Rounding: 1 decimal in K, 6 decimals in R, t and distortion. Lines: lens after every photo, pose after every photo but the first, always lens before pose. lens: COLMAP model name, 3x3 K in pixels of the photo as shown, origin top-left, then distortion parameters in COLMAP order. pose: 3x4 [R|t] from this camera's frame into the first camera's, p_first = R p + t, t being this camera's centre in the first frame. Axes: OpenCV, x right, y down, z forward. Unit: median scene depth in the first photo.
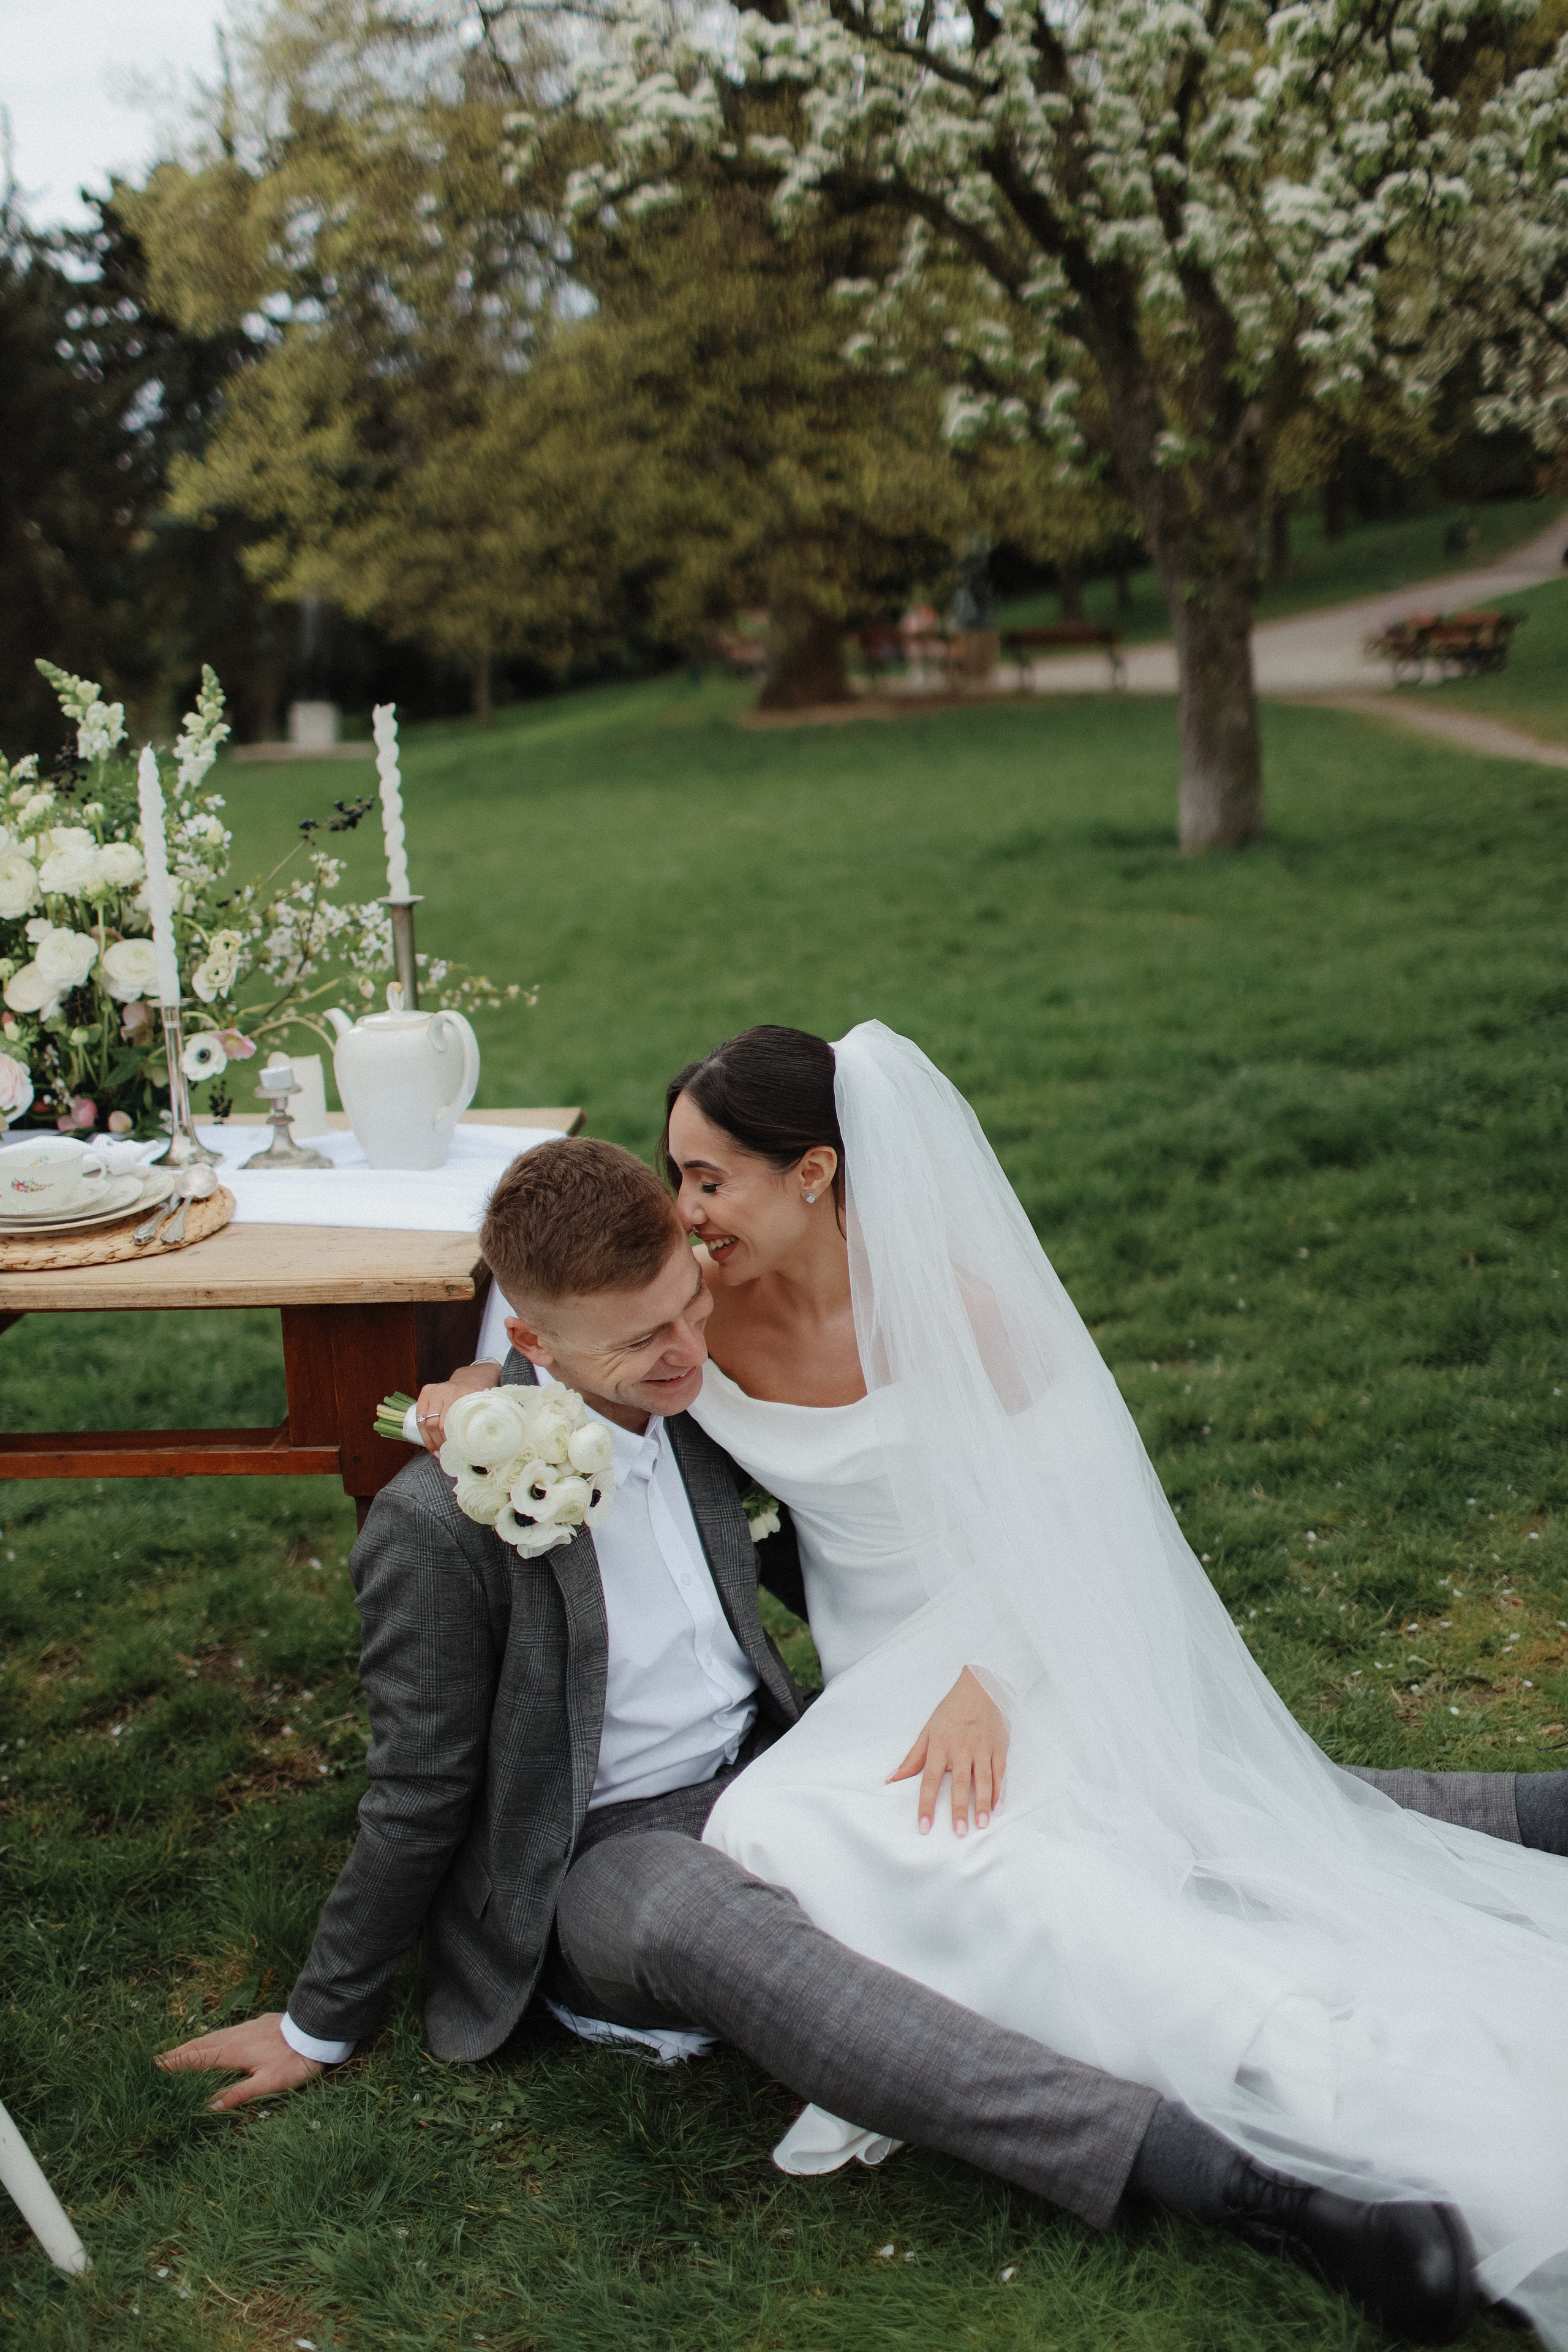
lens RADIAL K [[2260.4, 0, 787.3], [0, 2260.4, 1177.4], [0, 0, 1]] dist [-0.096369, 0.097808]
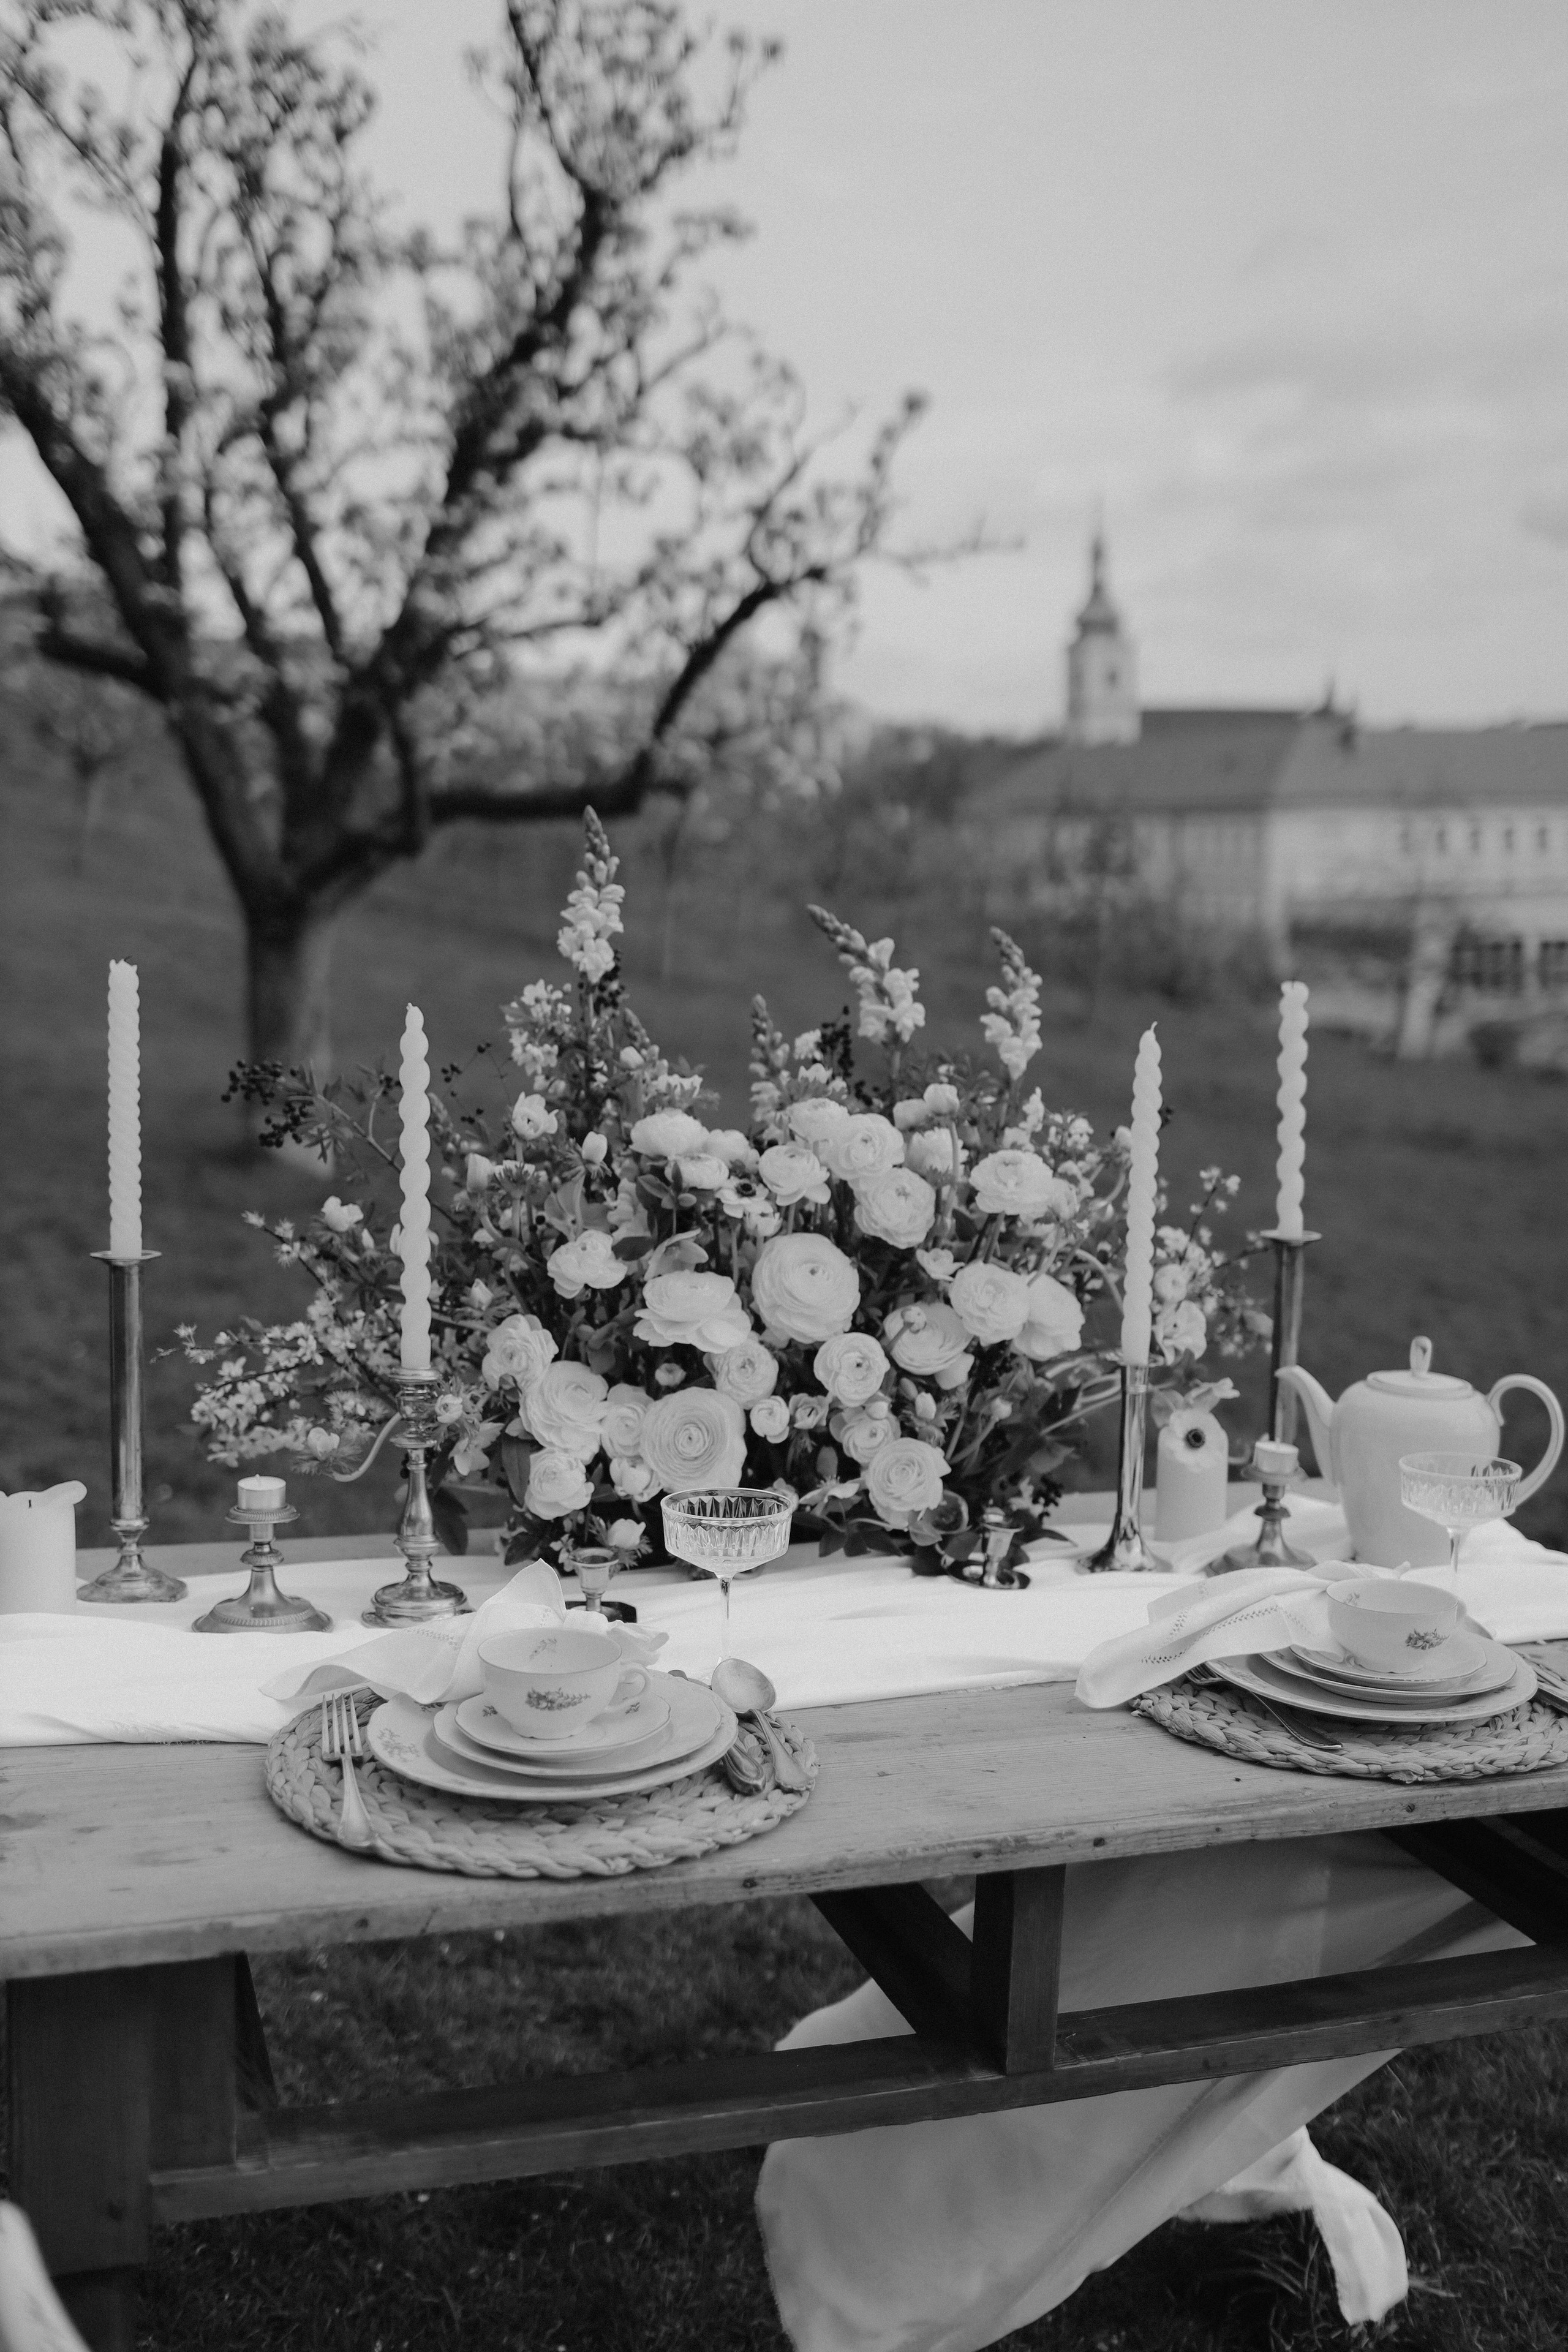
lens RADIAL K [[2260.4, 0, 787.3], [0, 2260.4, 1177.4], [0, 0, 1]] dist [-0.096369, 0.097808]
pose [[0.934286, 0.016718, 0.356131, -0.176667], [0.030390, 0.991530, -0.126270, -0.012706], [-0.355226, 0.128795, 0.925865, 0.087735]]
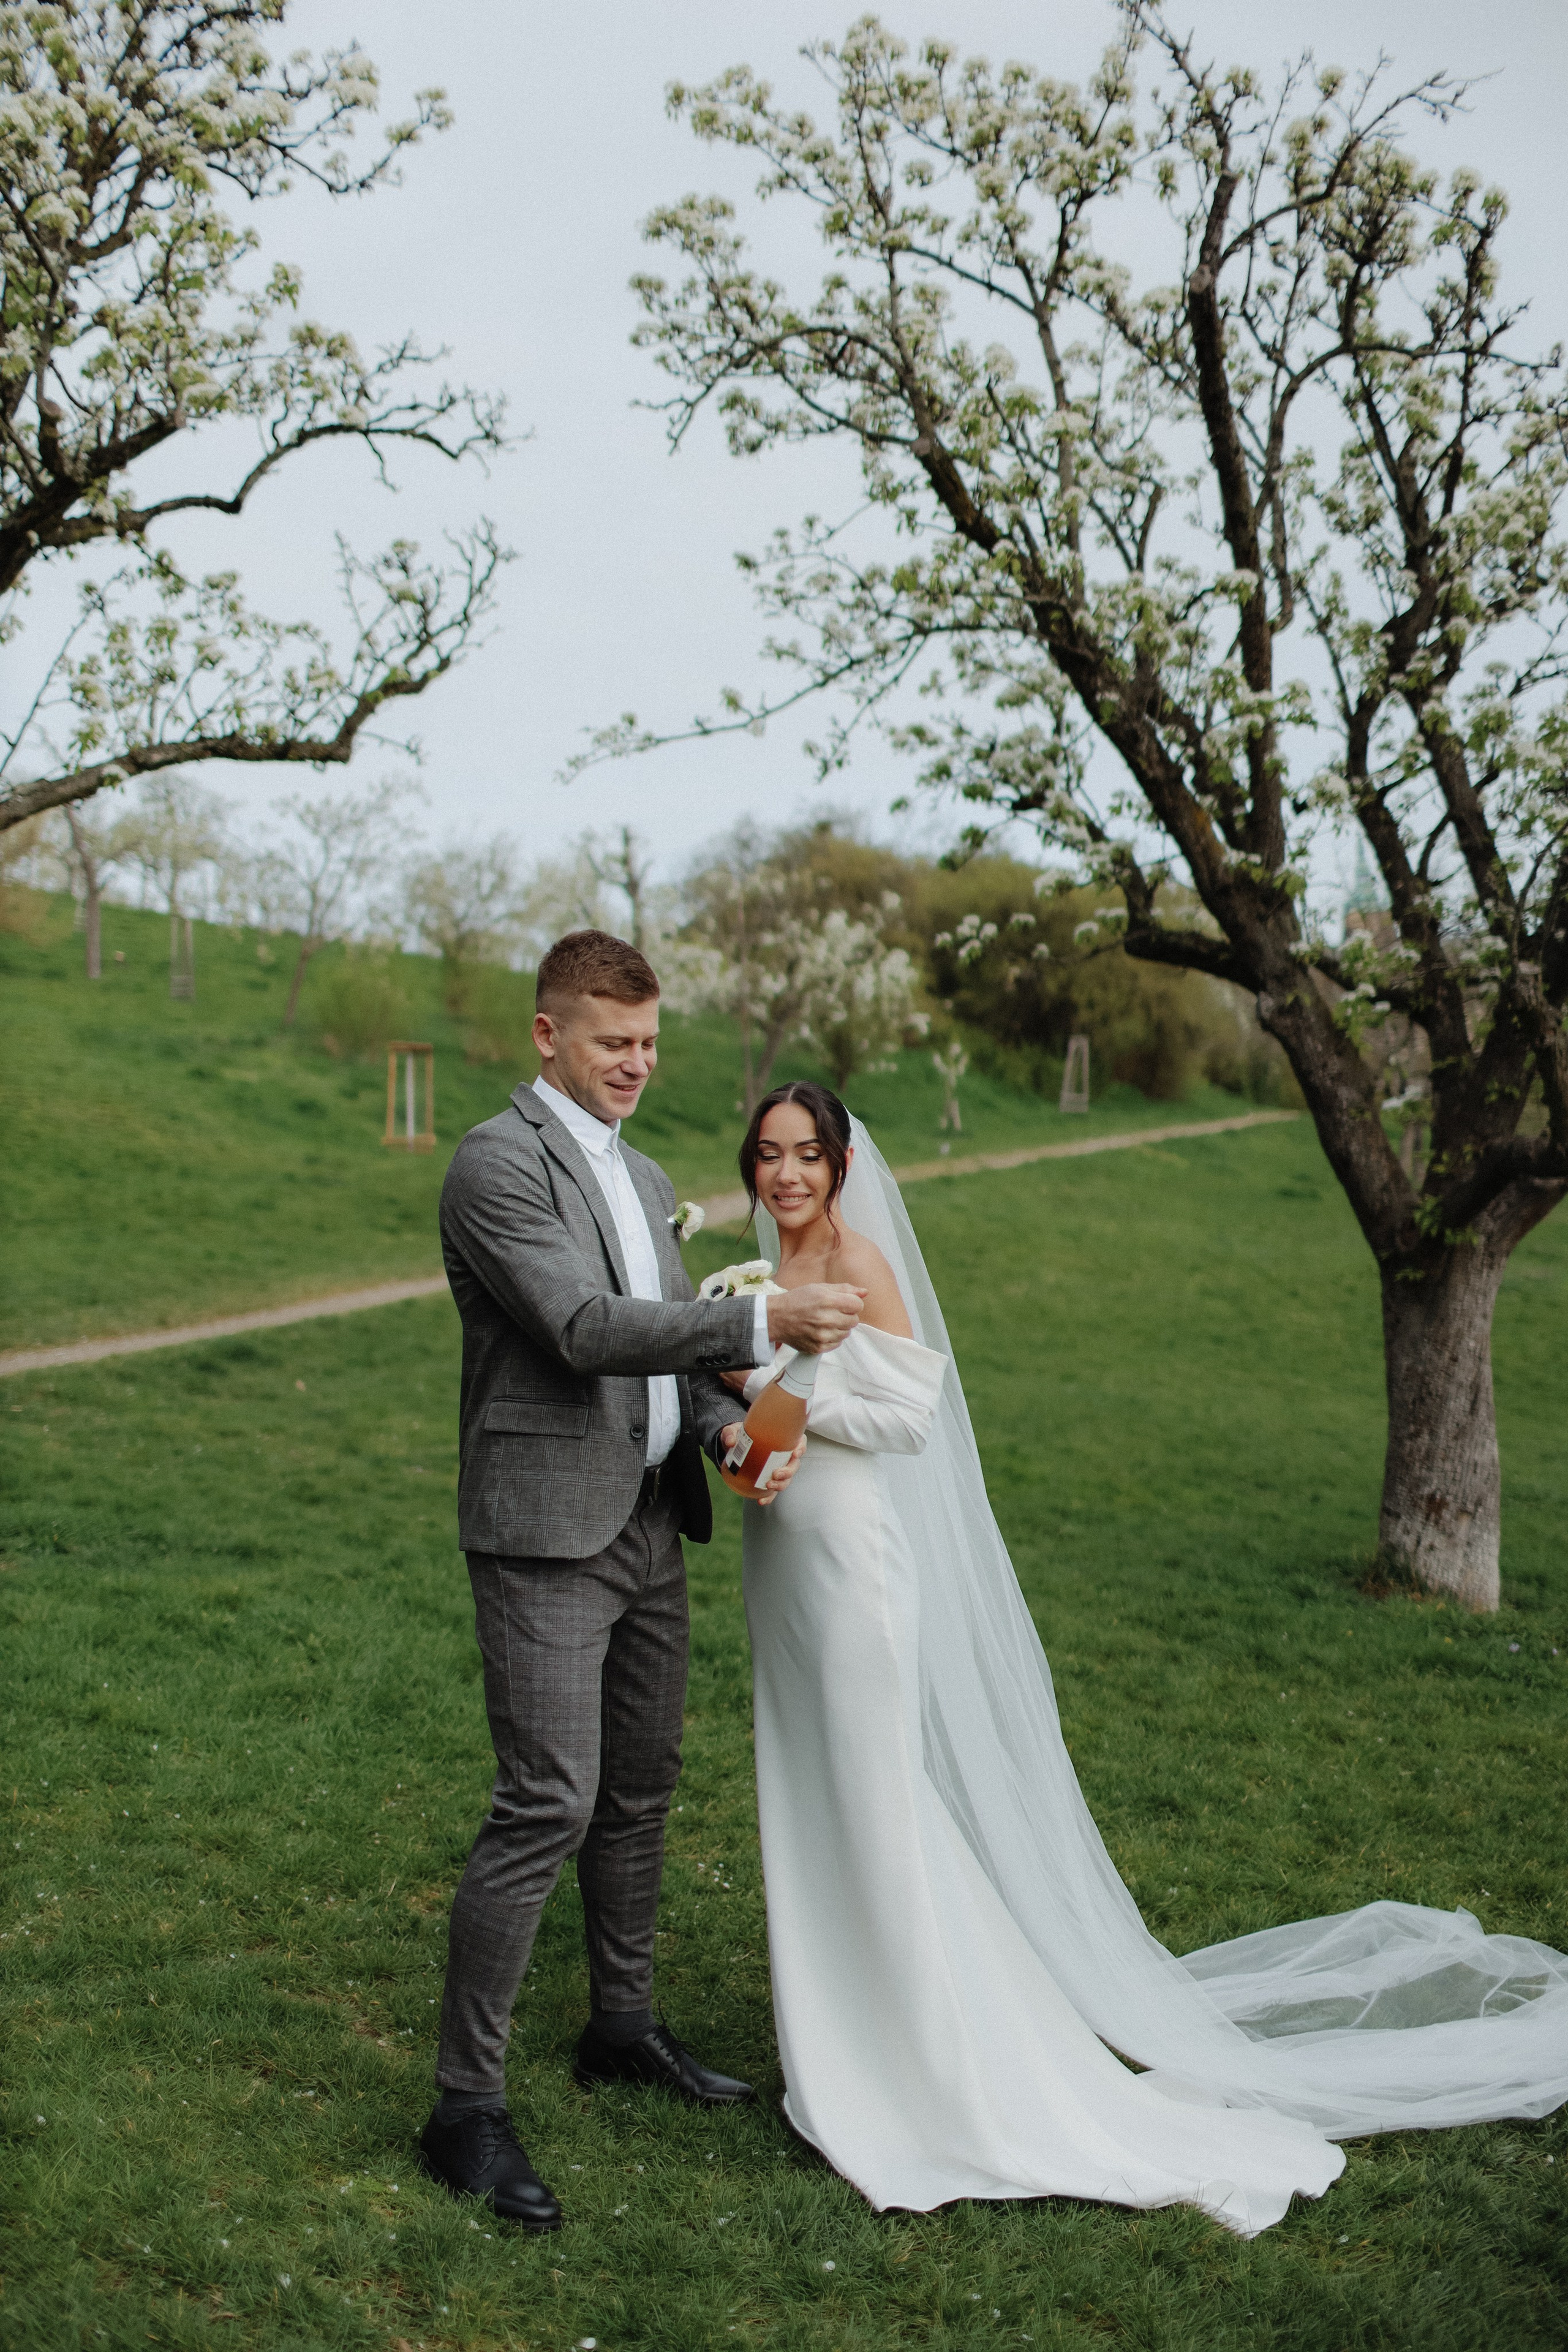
lens RADIAL K [[2253.1, 0, 784.8], [0, 2253.1, 1172.6], [0, 0, 1]] dist [-0.095827, 0.113240]
pose [[0.967808, 0.025728, -0.250373, -0.038090], [-0.093529, 0.960291, -0.262856, -0.078925], [0.233668, 0.277812, 0.931783, 0.342455]]
